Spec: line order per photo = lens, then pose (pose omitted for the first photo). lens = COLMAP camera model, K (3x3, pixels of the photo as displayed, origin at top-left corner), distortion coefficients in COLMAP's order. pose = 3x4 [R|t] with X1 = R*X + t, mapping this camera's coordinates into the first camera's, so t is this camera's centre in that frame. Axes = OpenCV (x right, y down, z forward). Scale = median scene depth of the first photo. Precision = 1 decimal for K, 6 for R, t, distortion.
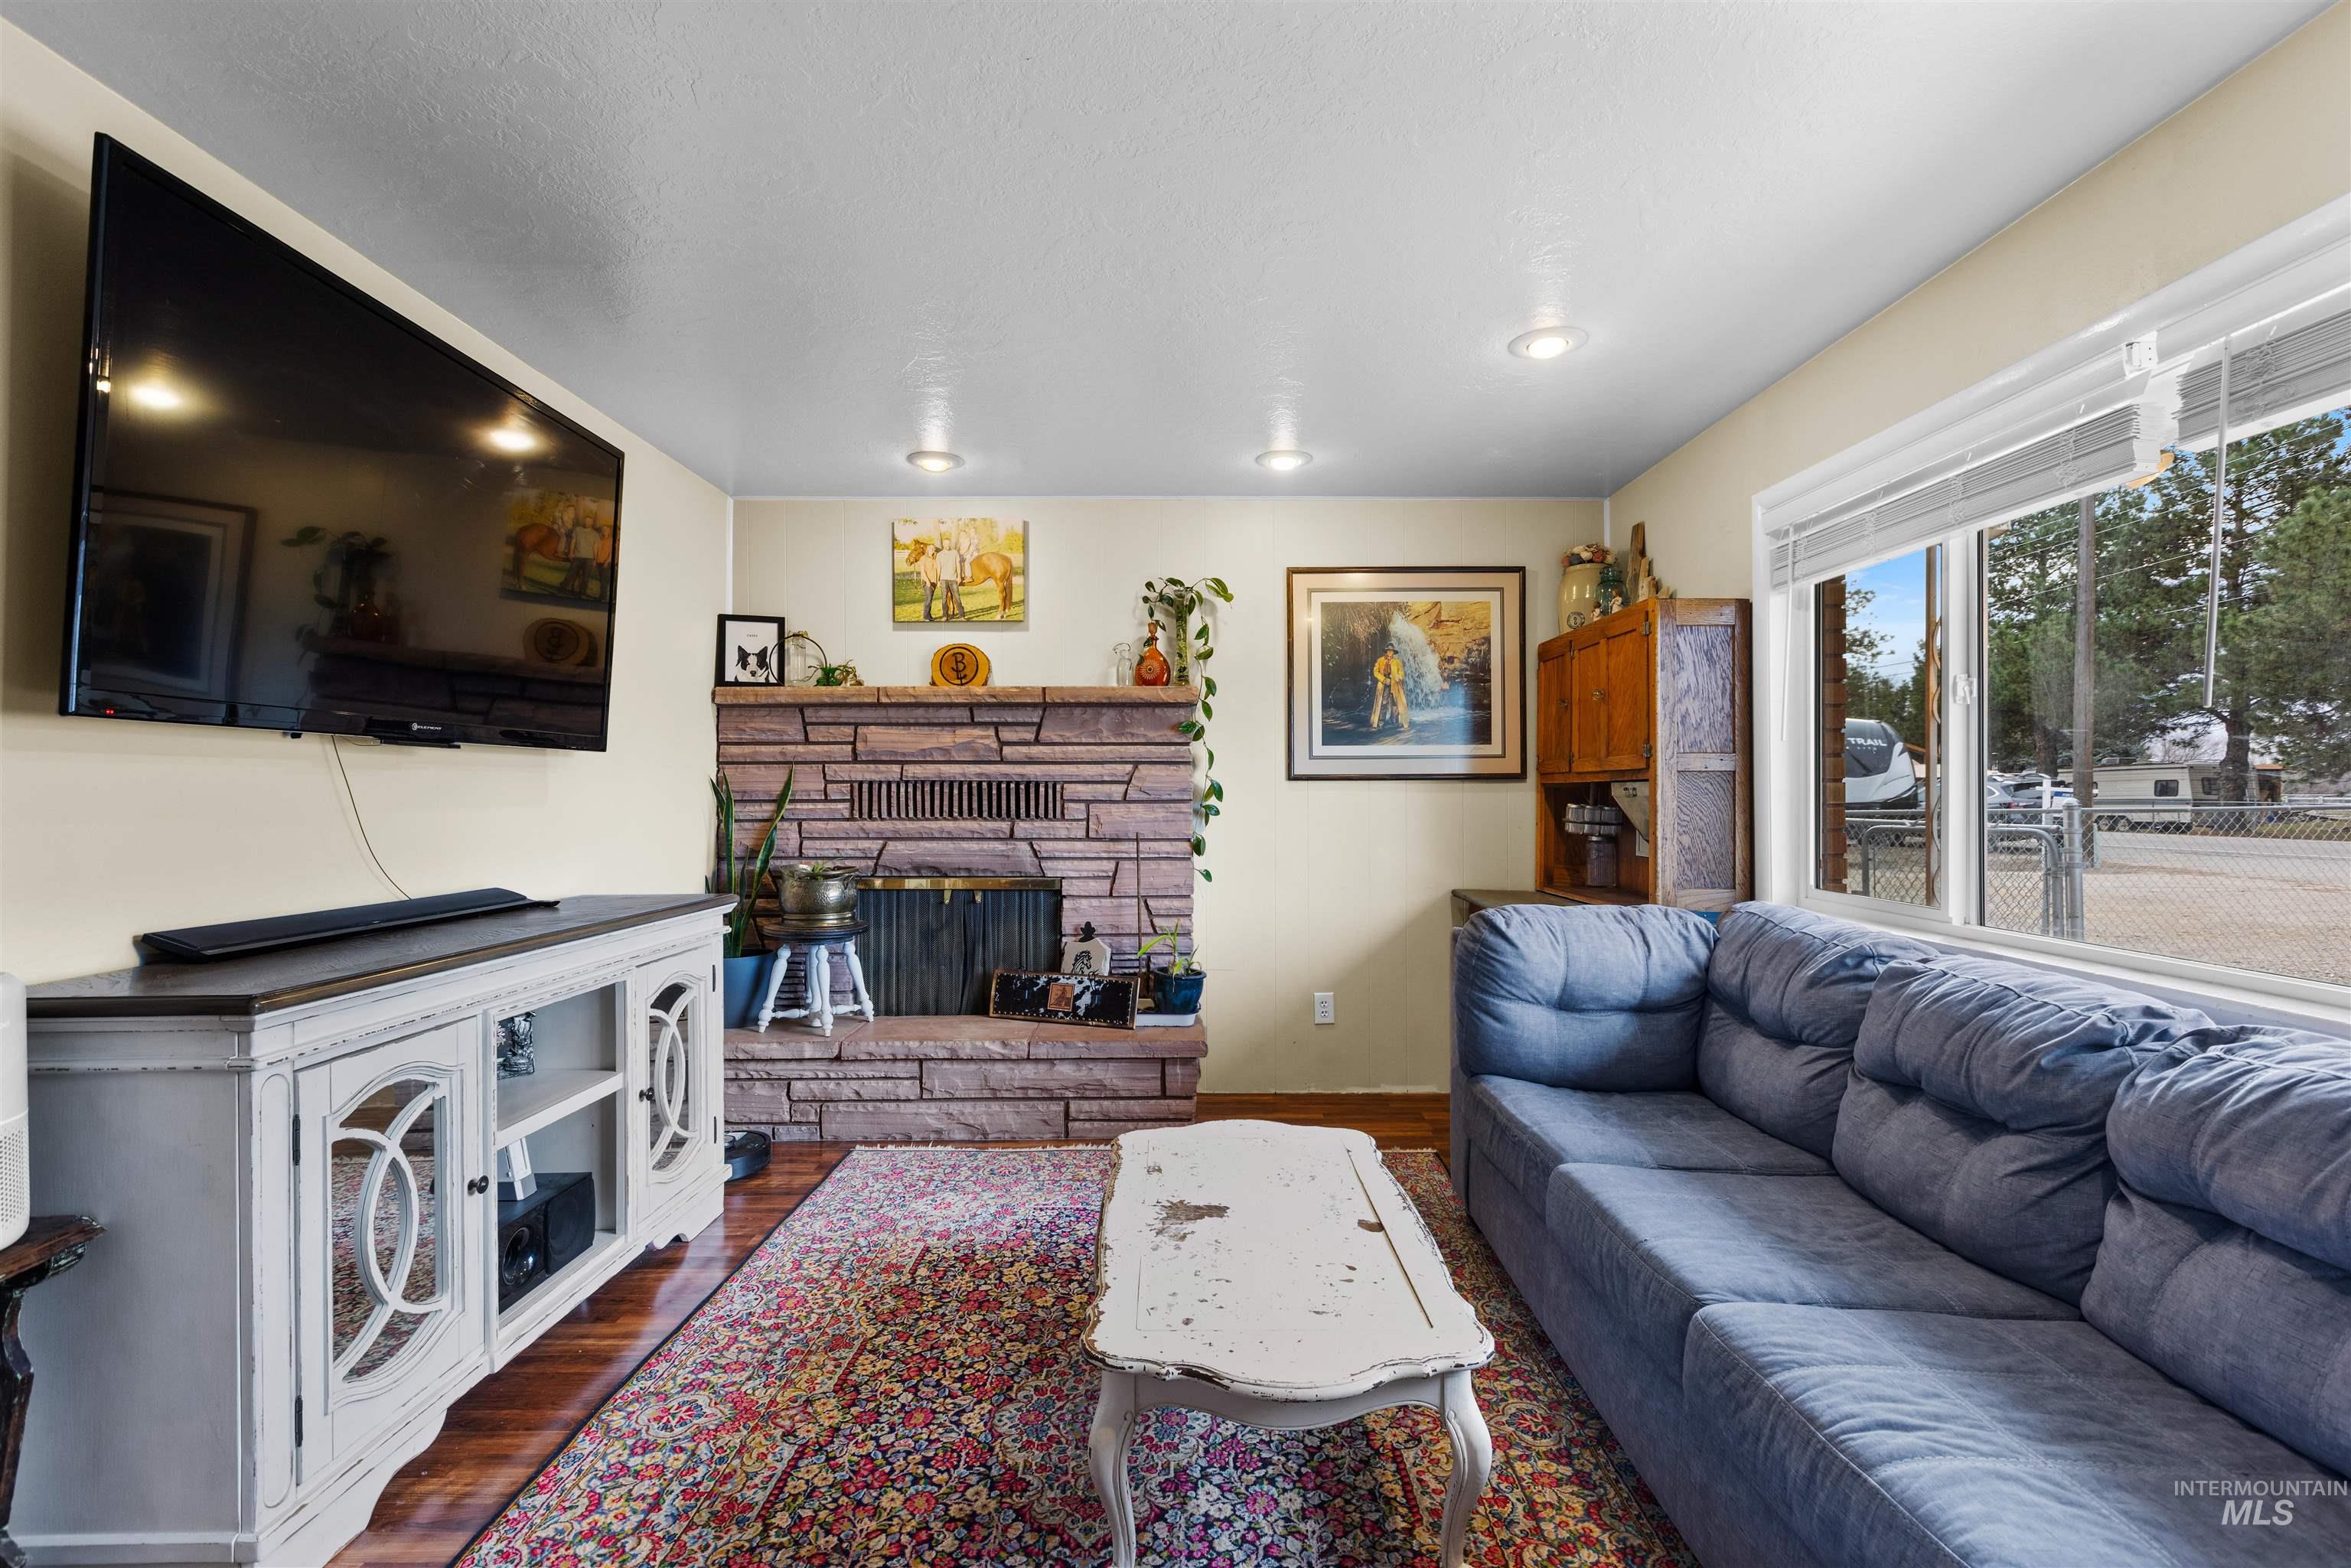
lens RADIAL K [[1047.7, 0, 1175.1], [0, 1047.7, 776.9], [0, 0, 1]] dist [0.003802, -0.001316]
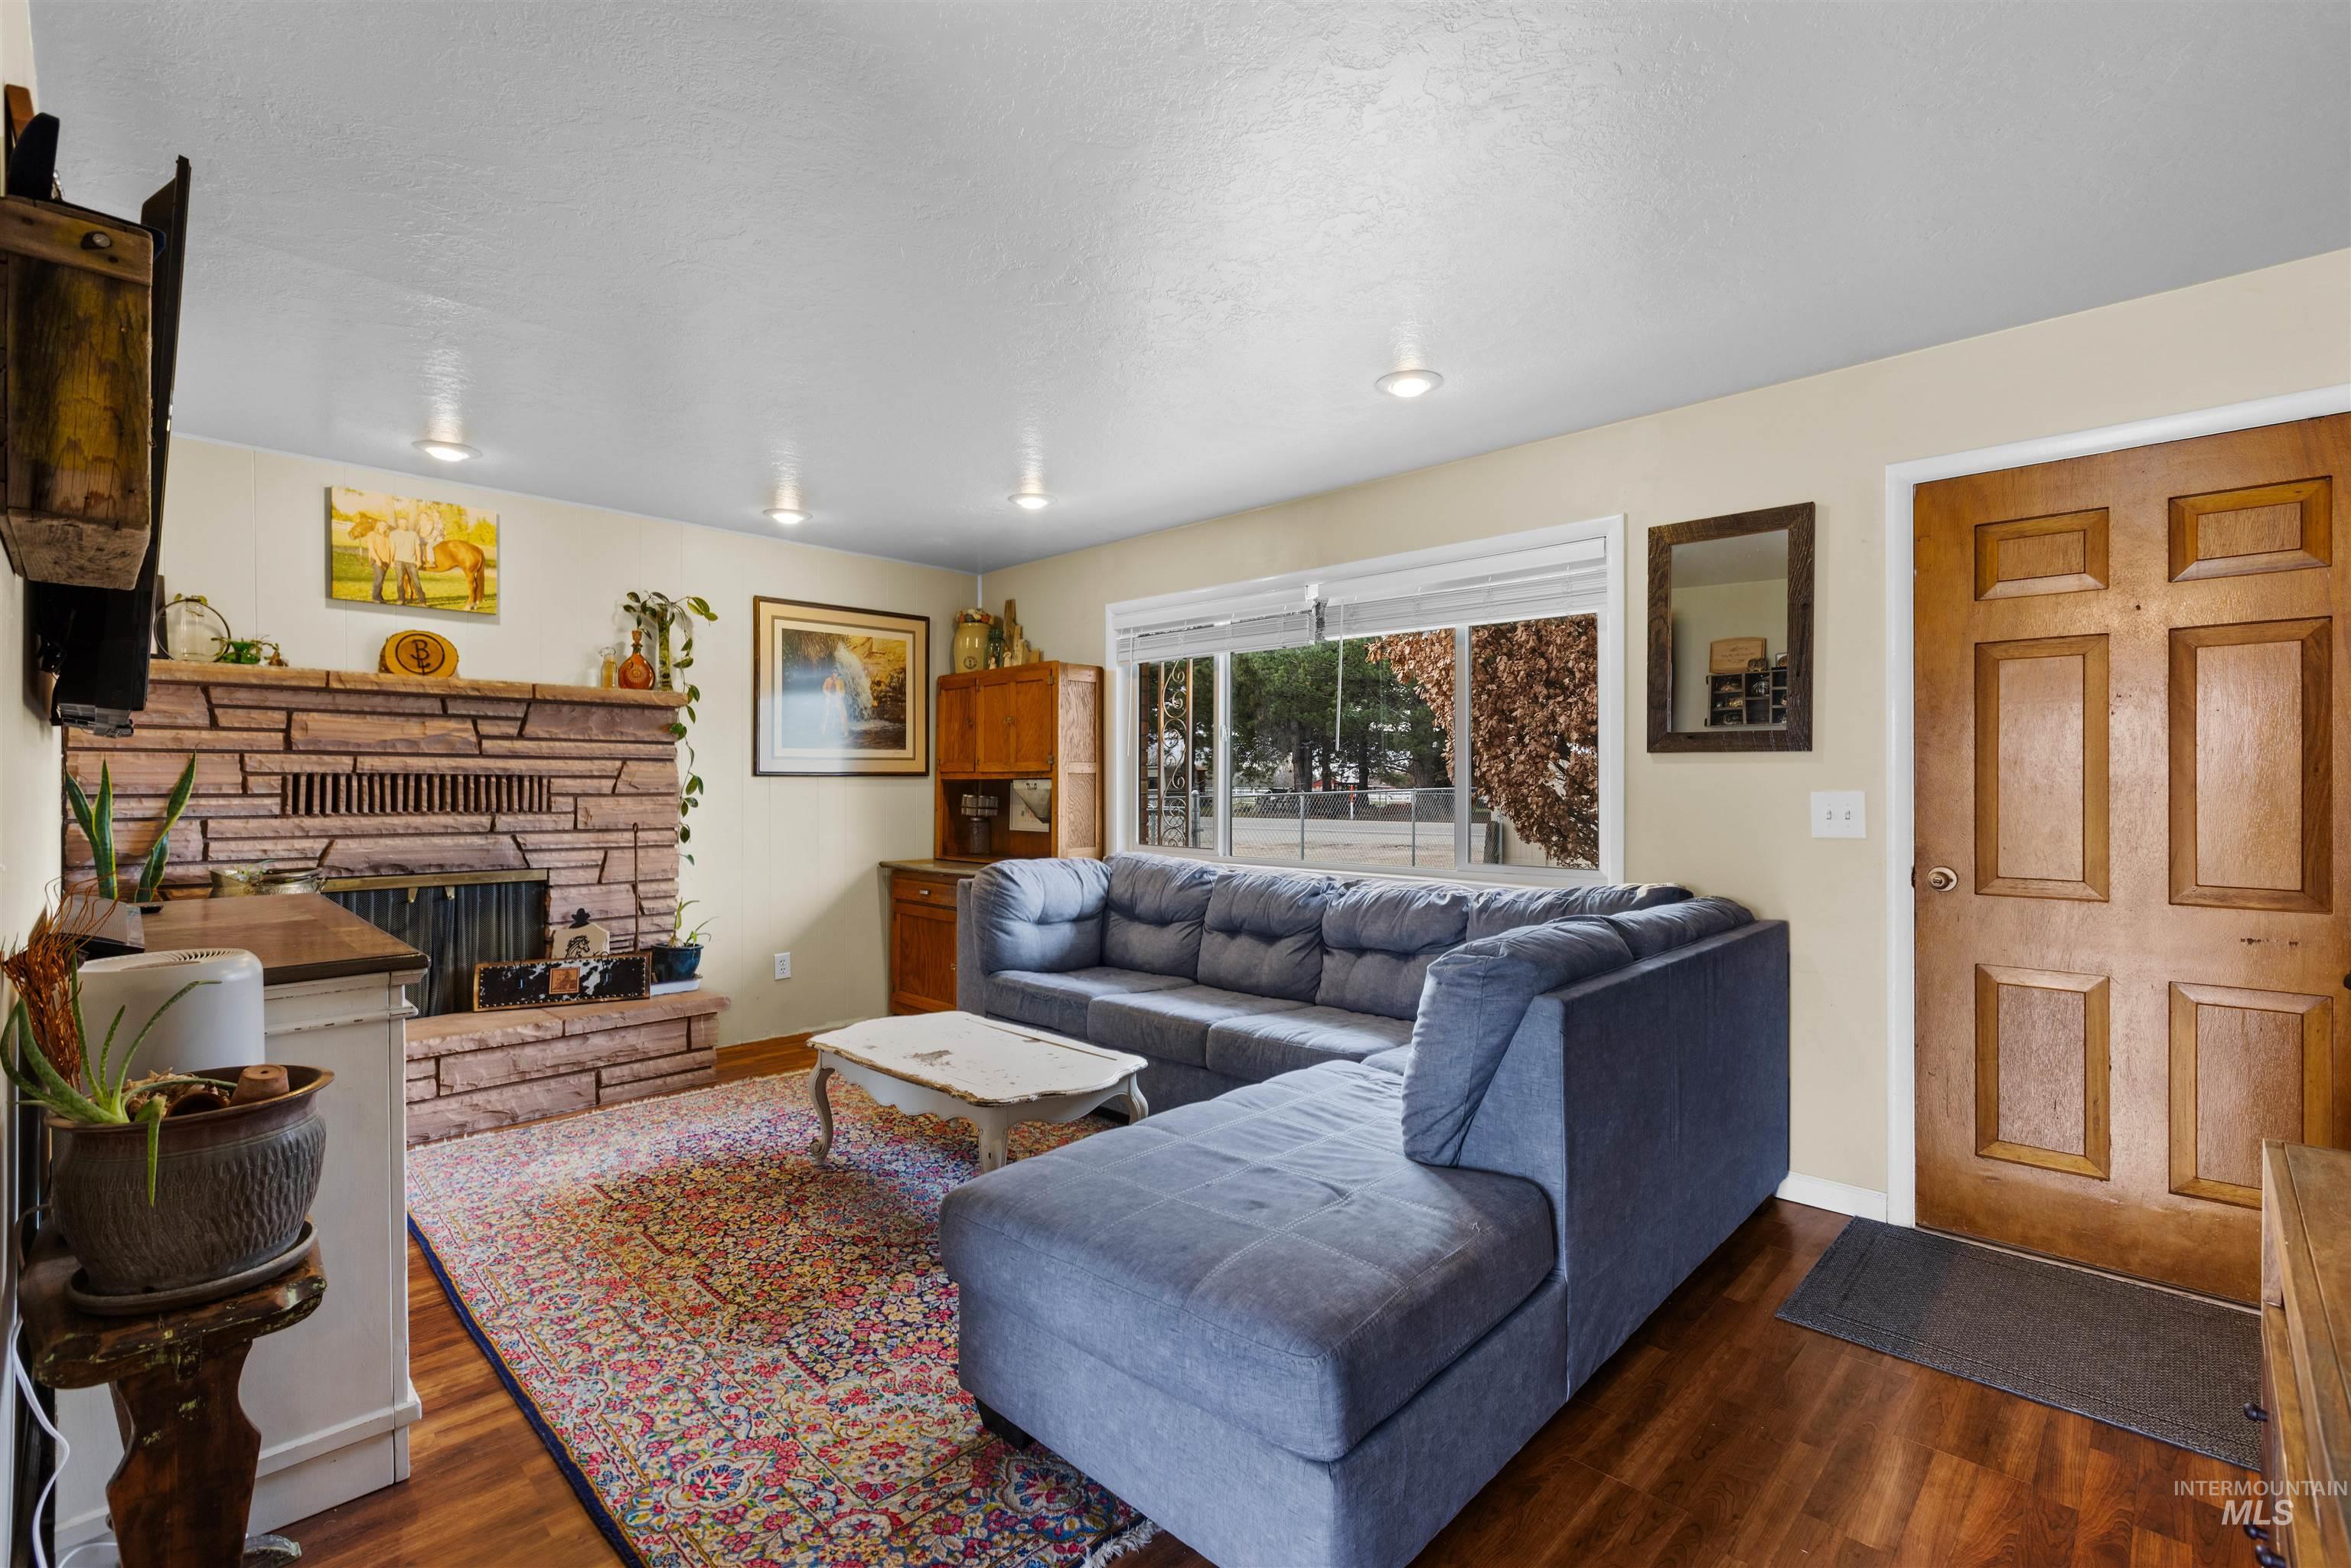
lens RADIAL K [[1047.7, 0, 1184.8], [0, 1047.7, 777.8], [0, 0, 1]] dist [0.003802, -0.001316]
pose [[0.694439, 0.006815, 0.719520, -0.468843], [-0.010382, 0.999946, 0.000550, -0.000926], [-0.719477, -0.007852, 0.694472, -0.192670]]
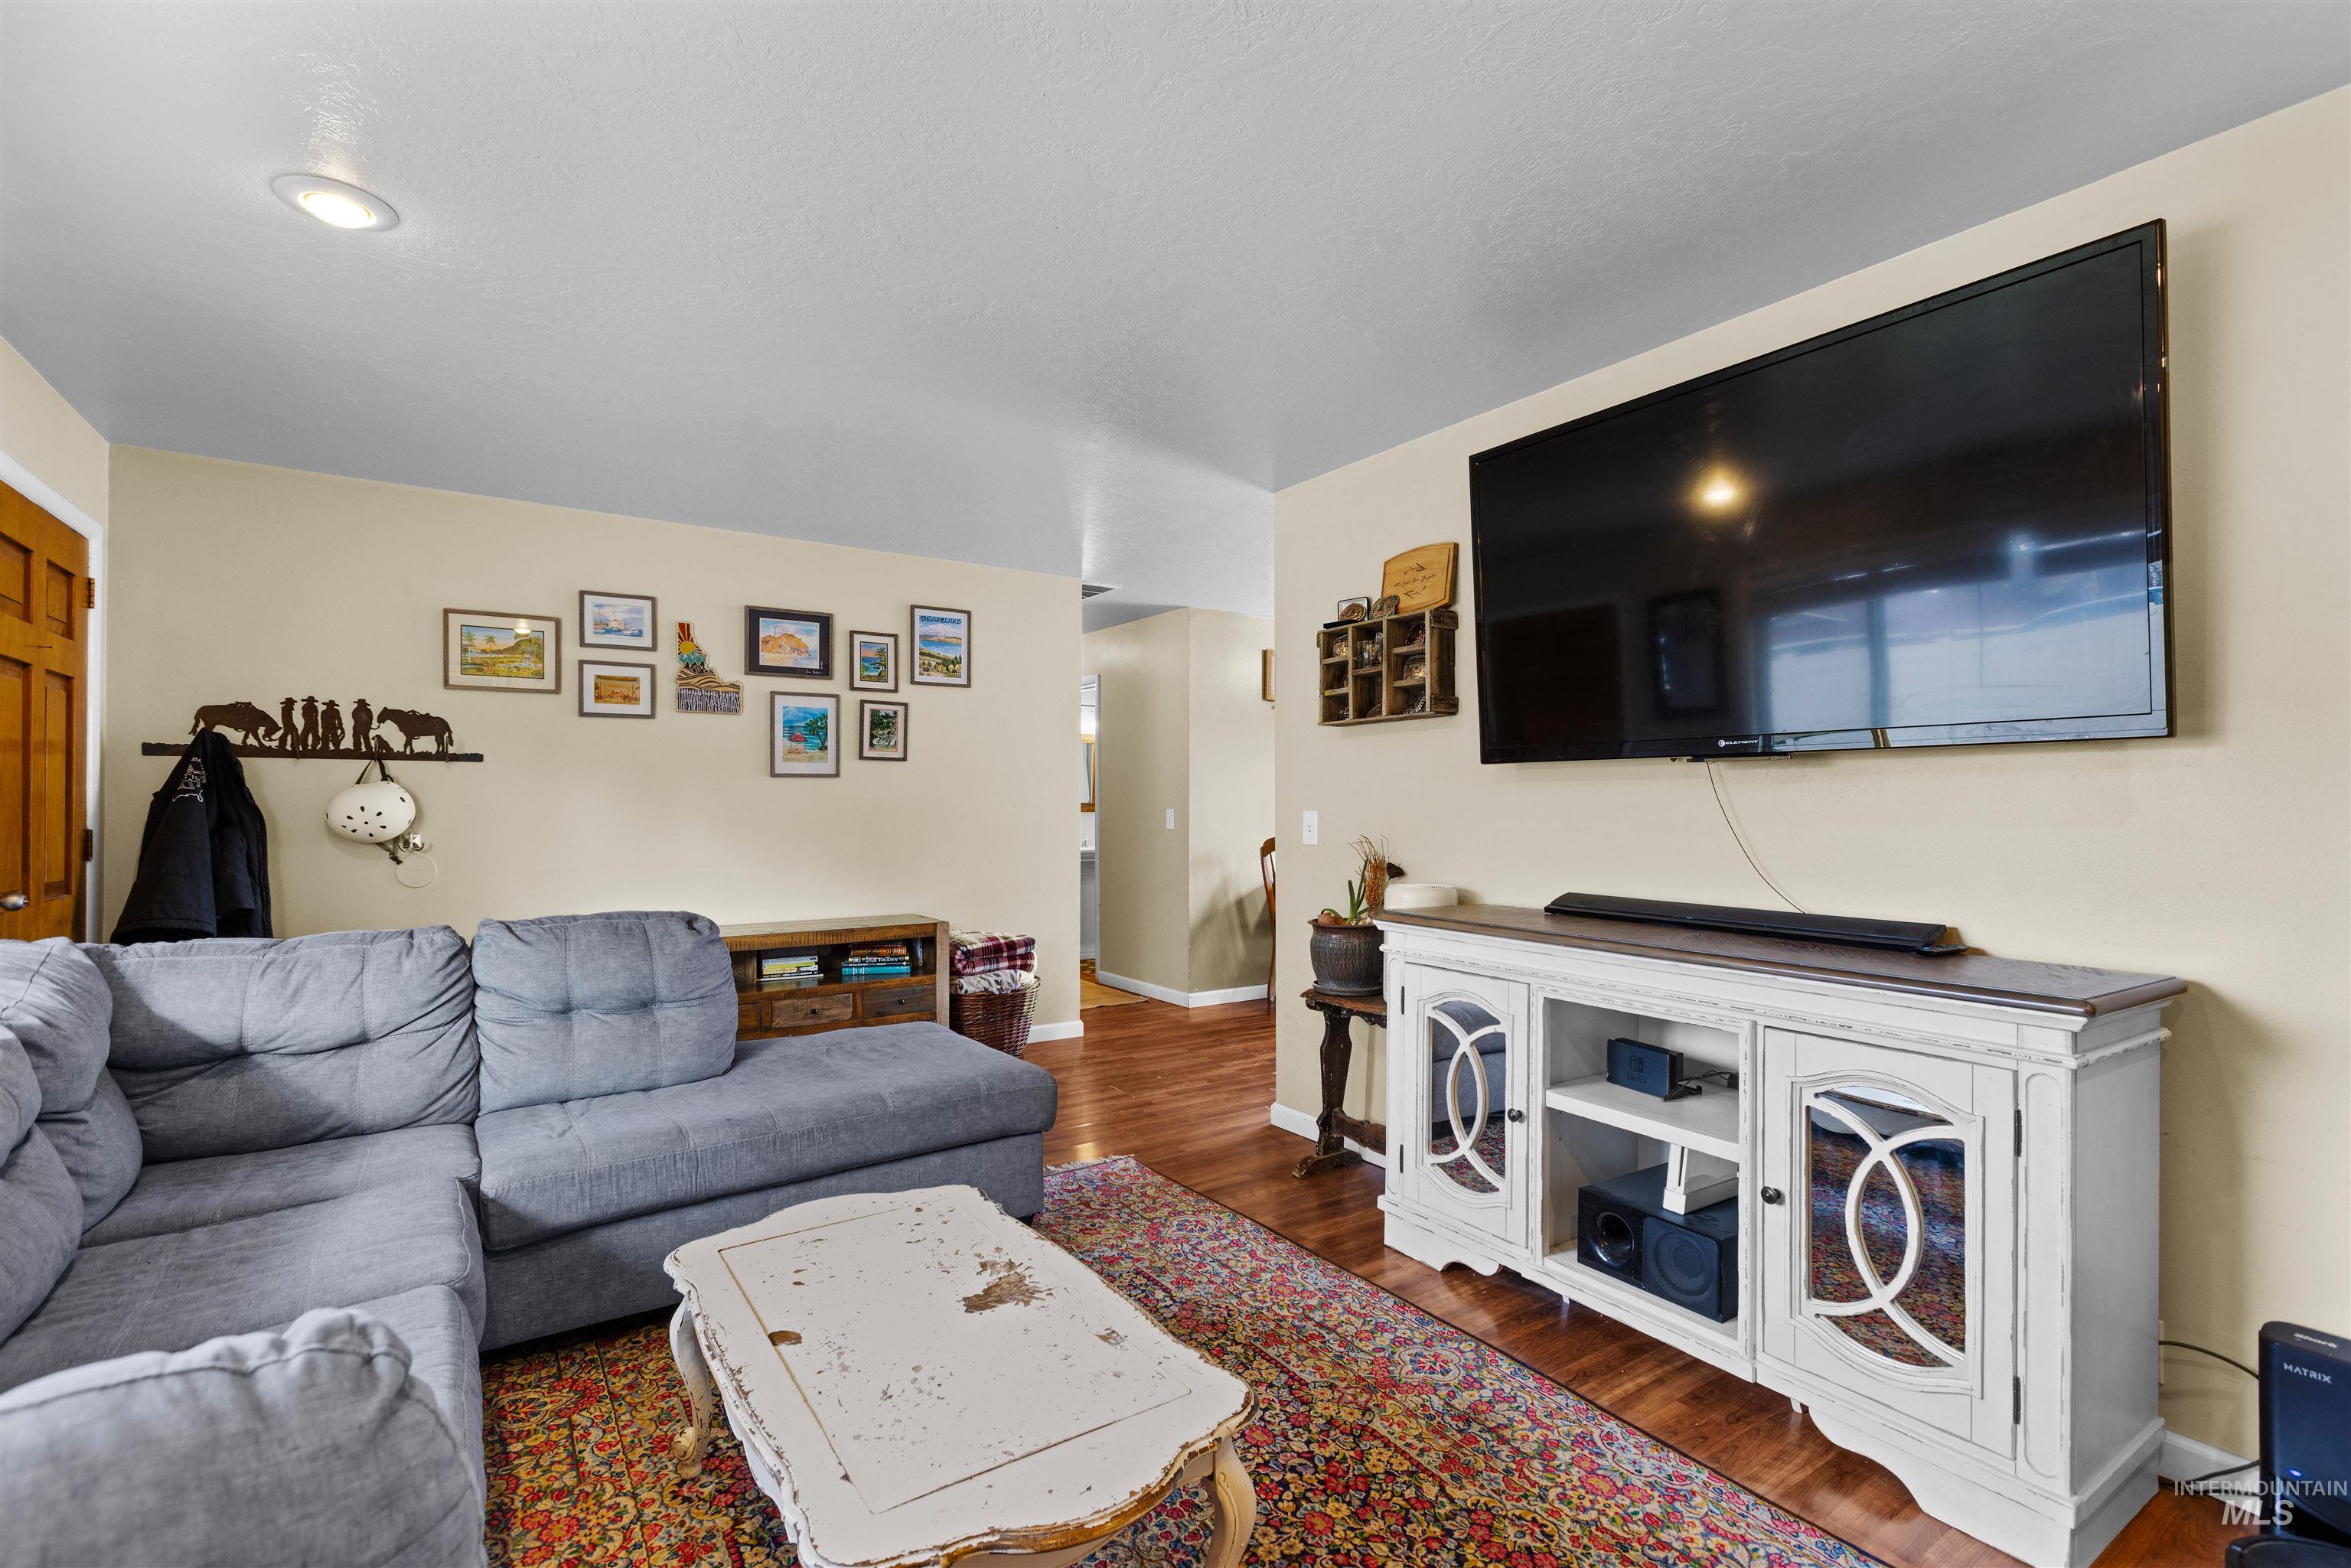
lens RADIAL K [[1047.7, 0, 1167.2], [0, 1047.7, 788.8], [0, 0, 1]] dist [0.003802, -0.001316]
pose [[-0.831021, -0.002896, -0.556233, 0.211729], [0.010057, 0.999745, -0.020230, 0.009832], [0.556149, -0.022406, -0.830780, 0.992341]]
